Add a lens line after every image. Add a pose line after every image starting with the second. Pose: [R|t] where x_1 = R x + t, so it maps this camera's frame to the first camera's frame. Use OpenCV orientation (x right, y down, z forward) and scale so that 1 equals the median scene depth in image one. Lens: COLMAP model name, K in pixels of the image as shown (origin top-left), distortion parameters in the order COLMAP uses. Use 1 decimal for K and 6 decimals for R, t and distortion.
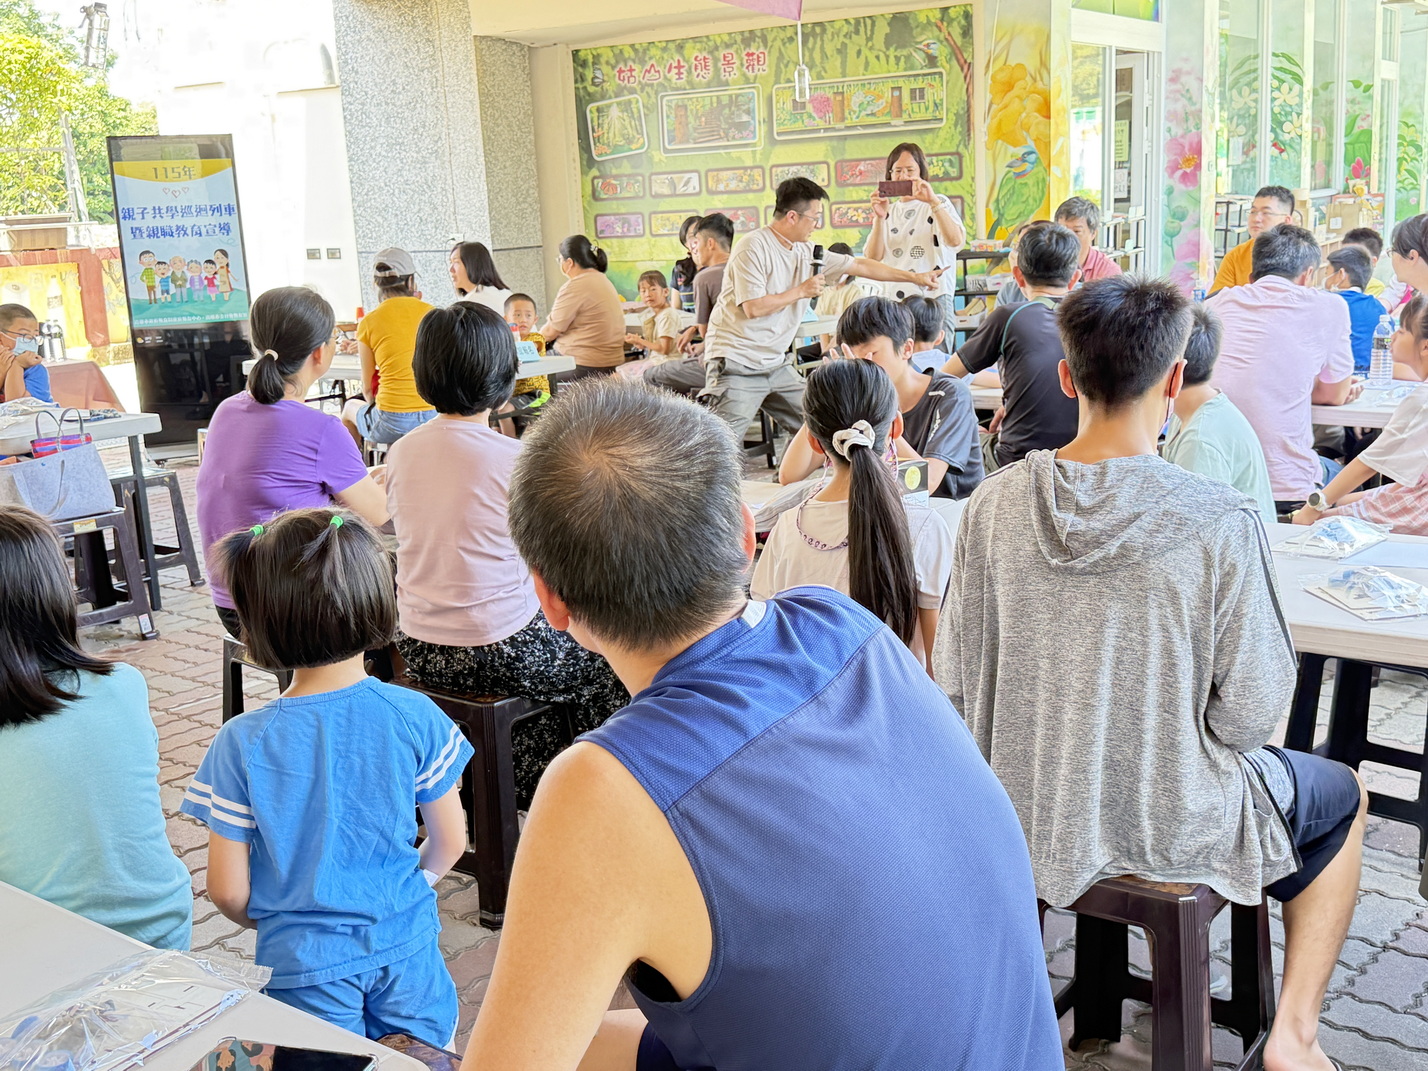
lens RADIAL K [[1633.3, 0, 714.0], [0, 1633.3, 535.5], [0, 0, 1]] dist [0.015551, 0.014737]
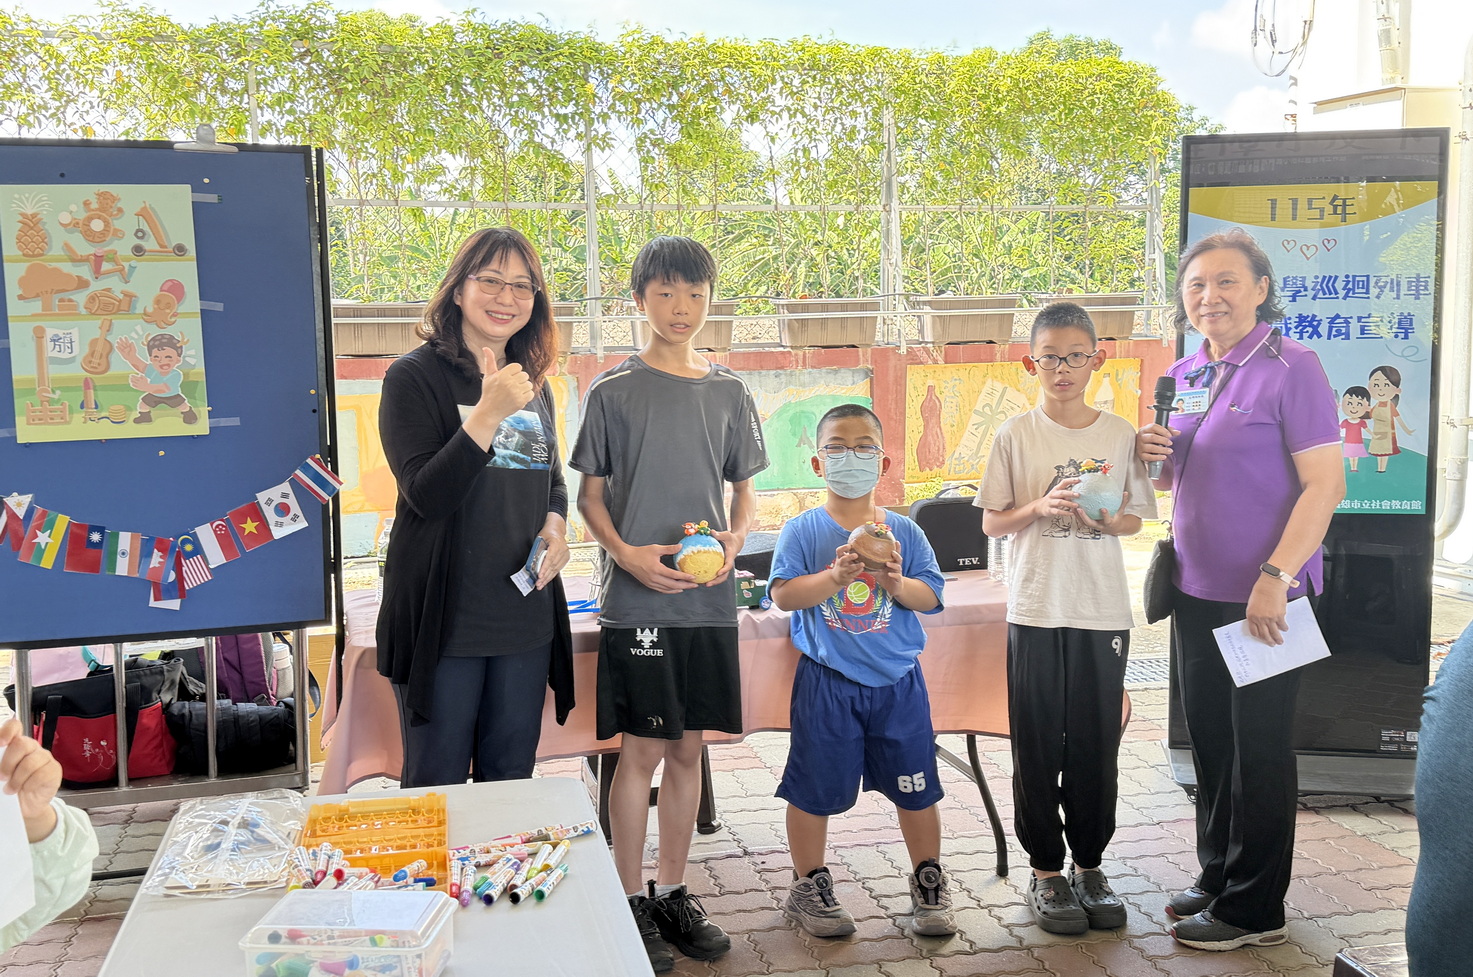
lens RADIAL K [[1402.2, 0, 736.5], [0, 1402.2, 488.5], [0, 0, 1]] dist [-0.006785, -0.022846]
pose [[0.780921, 0.114923, -0.613967, -0.194429], [-0.151902, 0.988362, -0.008205, -0.107698], [0.605878, 0.099670, 0.789289, 0.565113]]
